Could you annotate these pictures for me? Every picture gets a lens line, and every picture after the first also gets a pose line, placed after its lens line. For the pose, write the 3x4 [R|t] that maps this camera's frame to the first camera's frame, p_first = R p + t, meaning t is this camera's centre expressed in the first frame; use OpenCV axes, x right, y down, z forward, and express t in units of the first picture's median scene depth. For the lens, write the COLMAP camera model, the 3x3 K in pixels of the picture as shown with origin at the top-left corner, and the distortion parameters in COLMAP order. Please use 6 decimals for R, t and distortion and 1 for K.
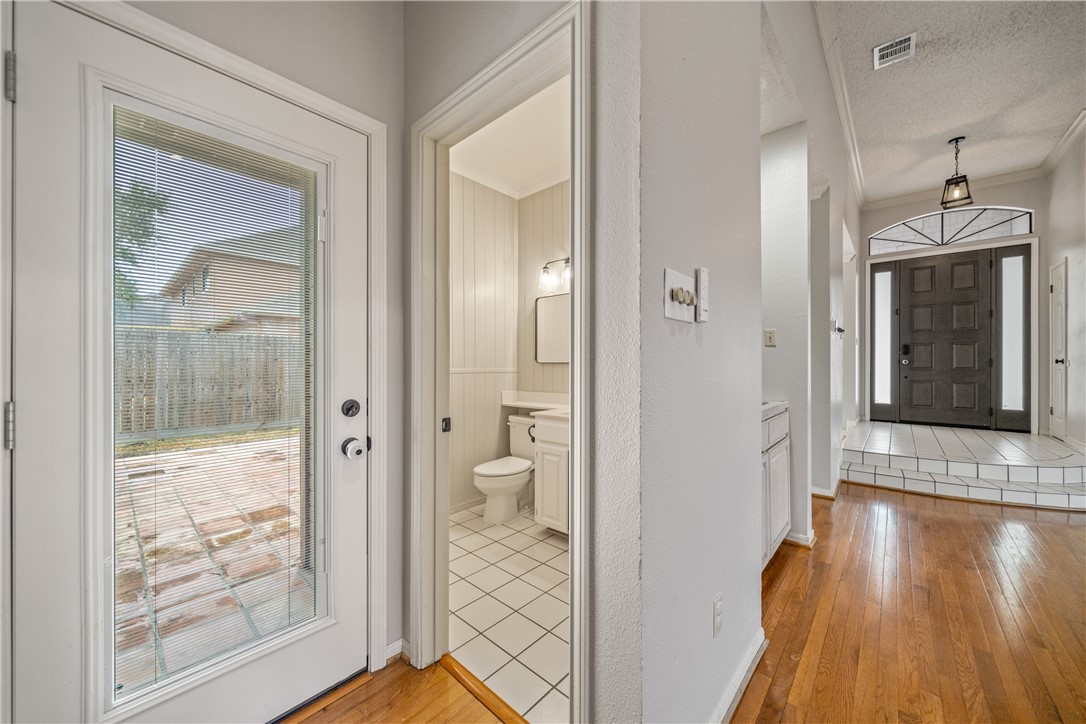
lens RADIAL K [[392.9, 0, 543.0], [0, 392.9, 362.0], [0, 0, 1]] dist [0.000894, 0.000119]
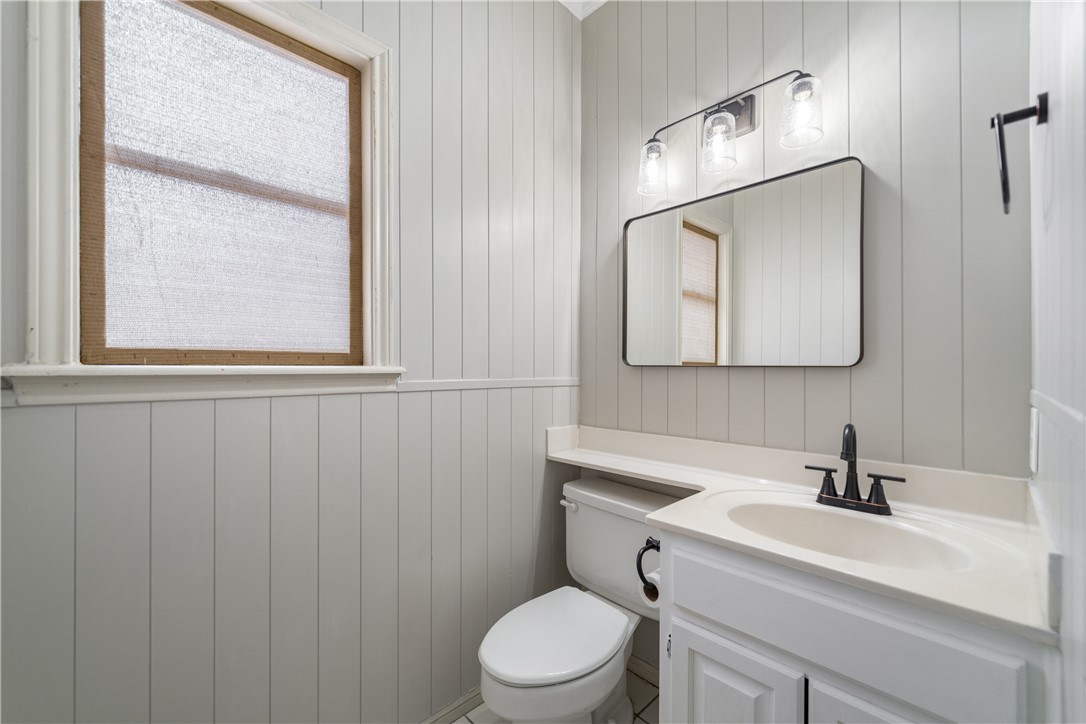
lens RADIAL K [[426.3, 0, 542.5], [0, 426.3, 367.1], [0, 0, 1]] dist [0.000795, 0.000213]
pose [[0.996659, 0.002666, -0.081634, -0.071058], [-0.003292, 0.999966, -0.007536, 0.008024], [0.081611, 0.007779, 0.996634, 0.511991]]
